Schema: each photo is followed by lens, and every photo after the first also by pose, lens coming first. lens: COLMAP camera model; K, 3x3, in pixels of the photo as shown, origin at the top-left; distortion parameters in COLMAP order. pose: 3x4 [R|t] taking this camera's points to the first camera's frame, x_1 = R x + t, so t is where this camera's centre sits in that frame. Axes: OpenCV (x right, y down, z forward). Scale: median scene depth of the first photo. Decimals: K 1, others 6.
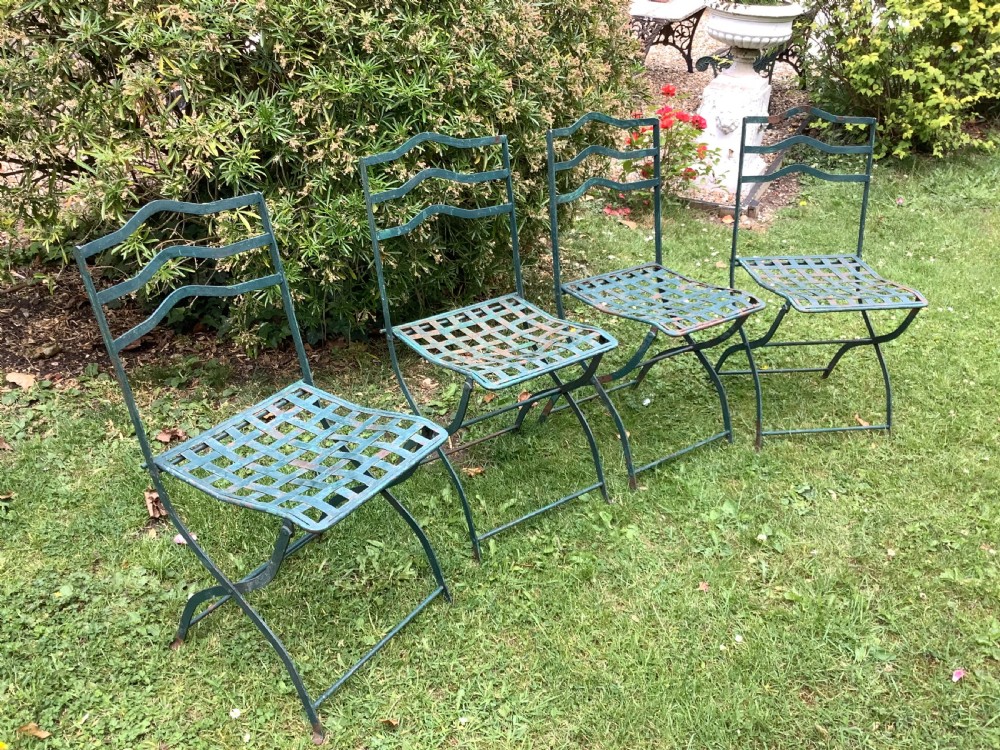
lens RADIAL K [[931.0, 0, 500.0], [0, 931.0, 375.0], [0, 0, 1]] dist [0.083671, -0.153872]
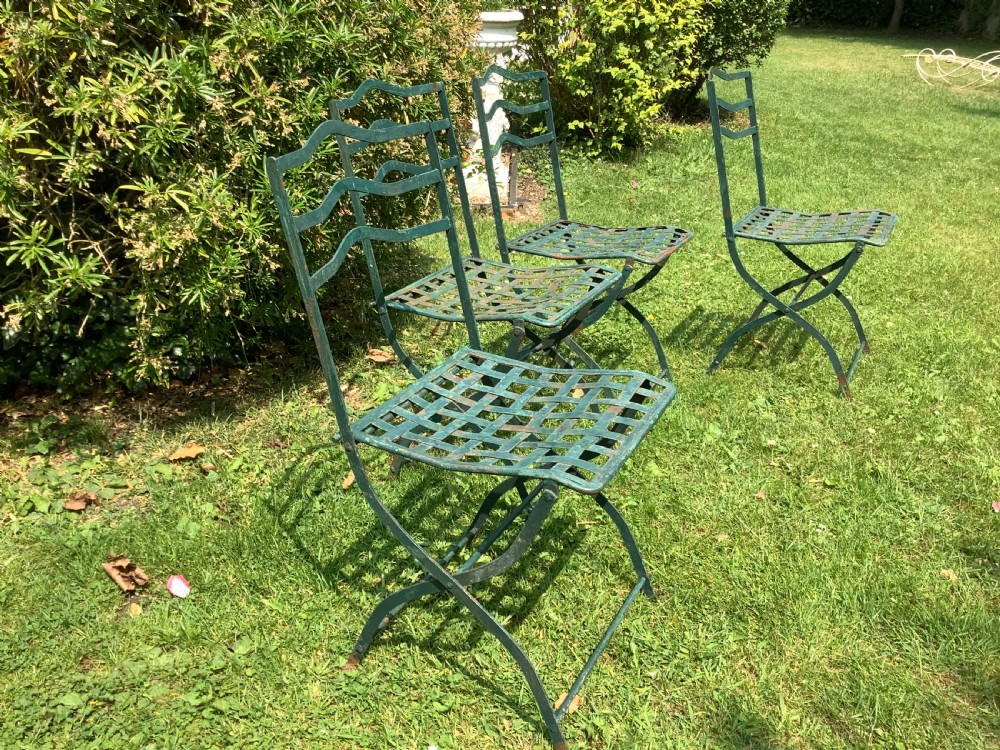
lens RADIAL K [[931.0, 0, 500.0], [0, 931.0, 375.0], [0, 0, 1]] dist [0.083671, -0.153872]
pose [[0.909644, -0.189654, 0.369566, -0.162476], [0.216984, 0.975603, -0.033421, 0.033479], [-0.354211, 0.110591, 0.928603, 0.072615]]
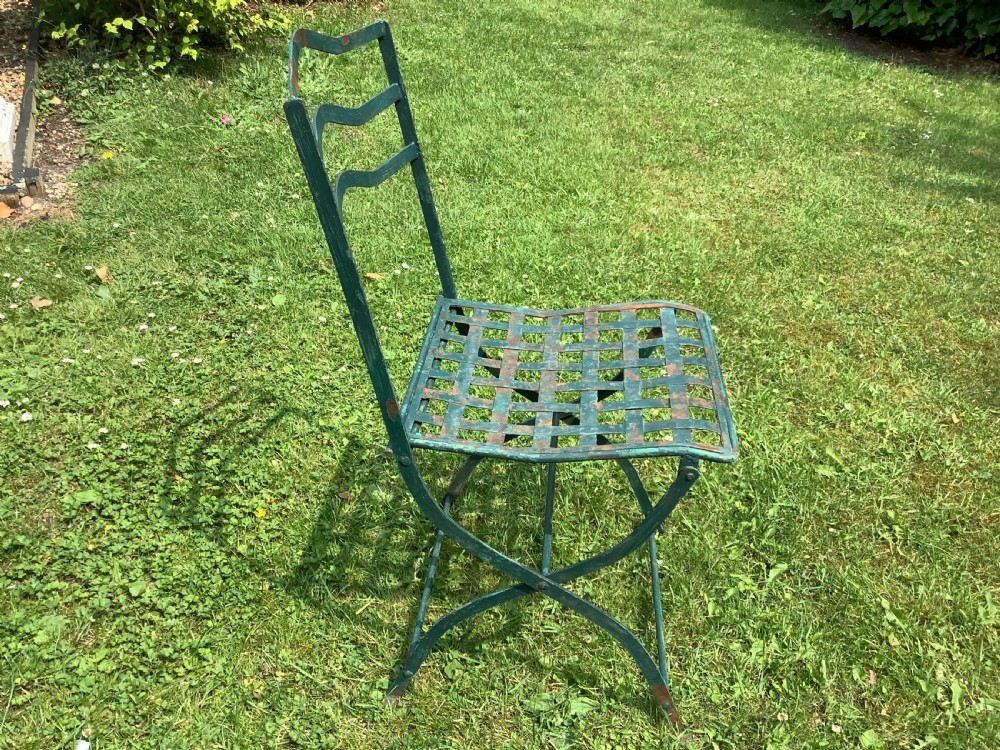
lens RADIAL K [[931.0, 0, 500.0], [0, 931.0, 375.0], [0, 0, 1]] dist [0.083671, -0.153872]
pose [[0.692278, -0.385812, 0.609837, 0.050916], [0.325161, 0.921201, 0.213678, -0.089416], [-0.644222, 0.050370, 0.763178, 0.319840]]
